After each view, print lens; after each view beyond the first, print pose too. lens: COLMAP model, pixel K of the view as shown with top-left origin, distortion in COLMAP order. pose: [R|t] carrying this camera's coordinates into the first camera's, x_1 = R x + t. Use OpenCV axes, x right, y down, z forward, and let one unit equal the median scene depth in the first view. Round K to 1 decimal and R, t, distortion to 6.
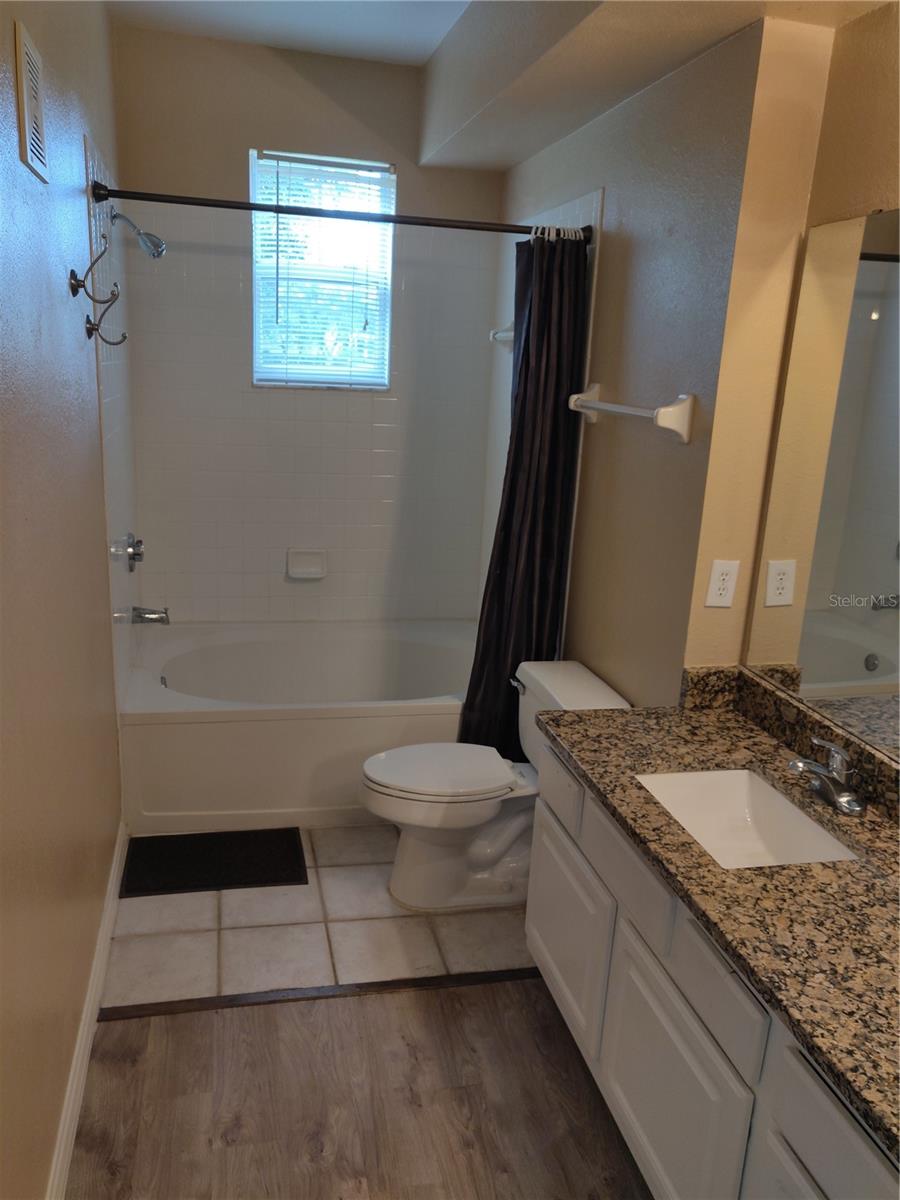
lens RADIAL K [[921.5, 0, 448.4], [0, 921.5, 600.8], [0, 0, 1]] dist [0.003215, 0.037410]
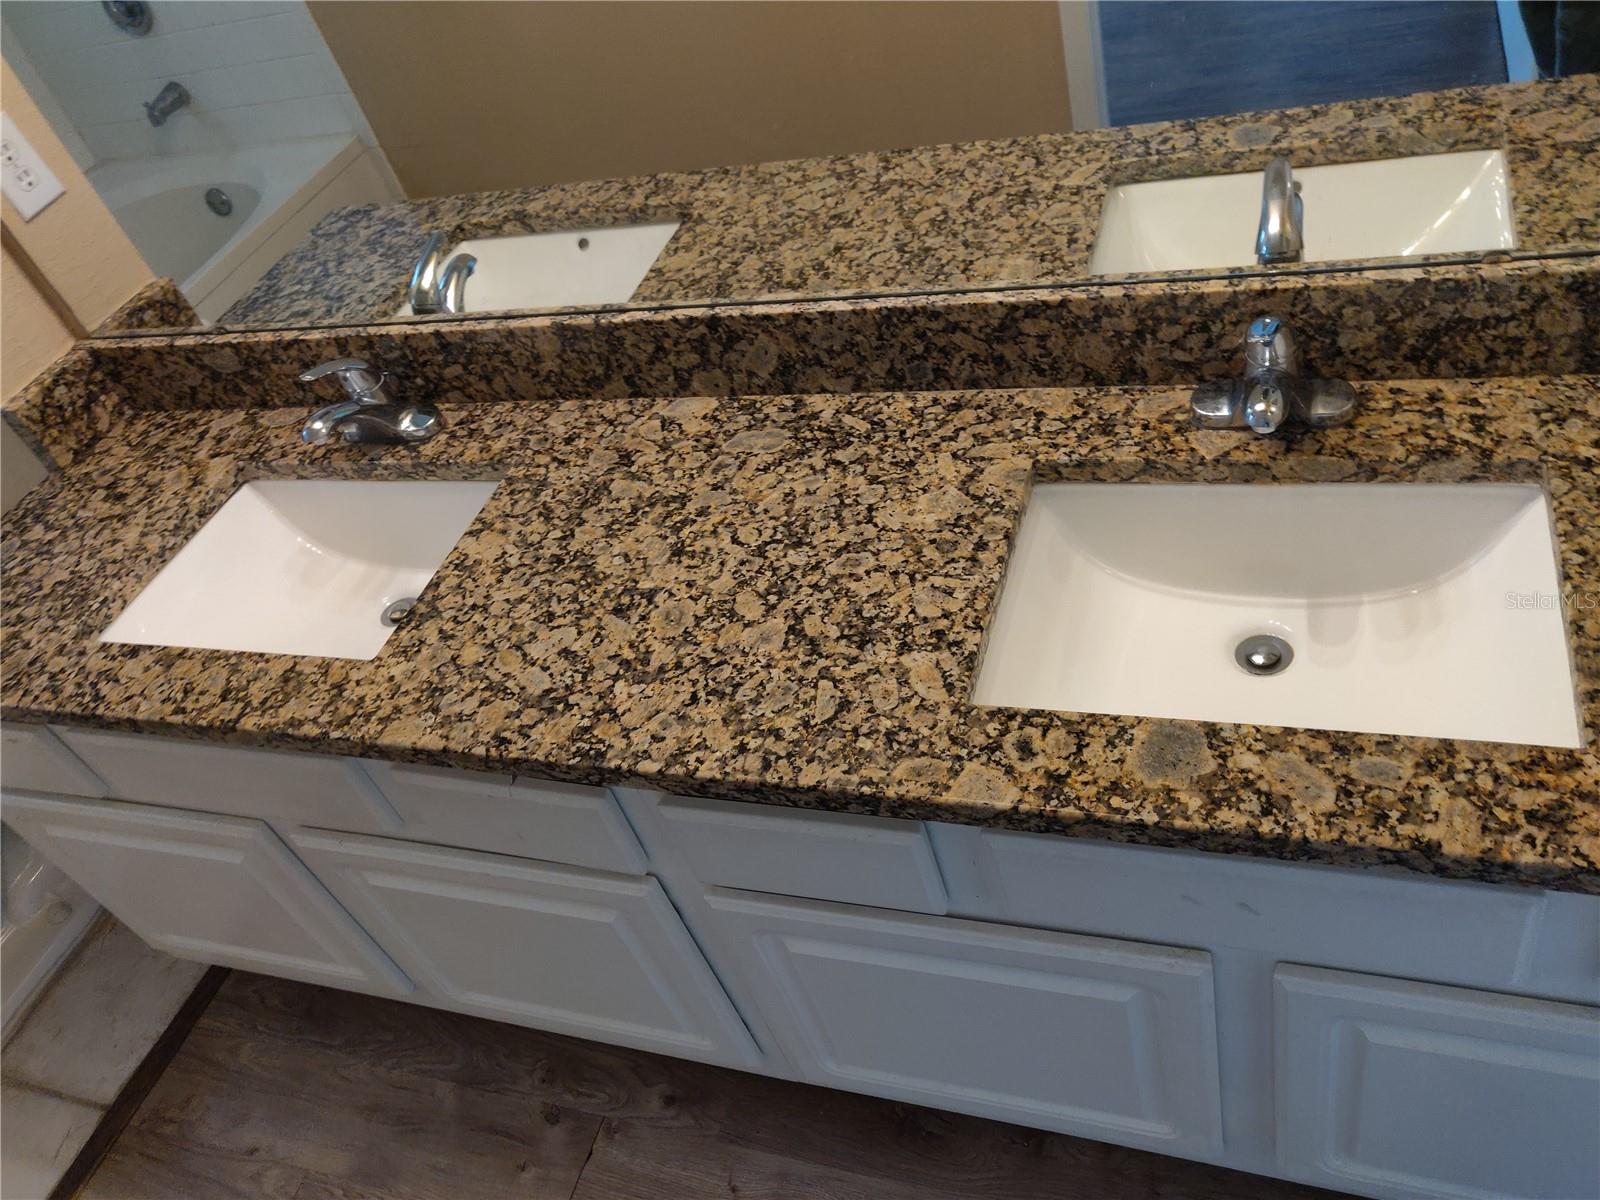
lens RADIAL K [[1228.7, 0, 825.2], [0, 1228.7, 583.5], [0, 0, 1]] dist [0.003215, 0.037410]
pose [[0.475361, -0.714949, 0.512718, 0.064672], [0.472959, 0.699066, 0.536299, -0.017672], [-0.741850, -0.012441, 0.670450, 0.242345]]
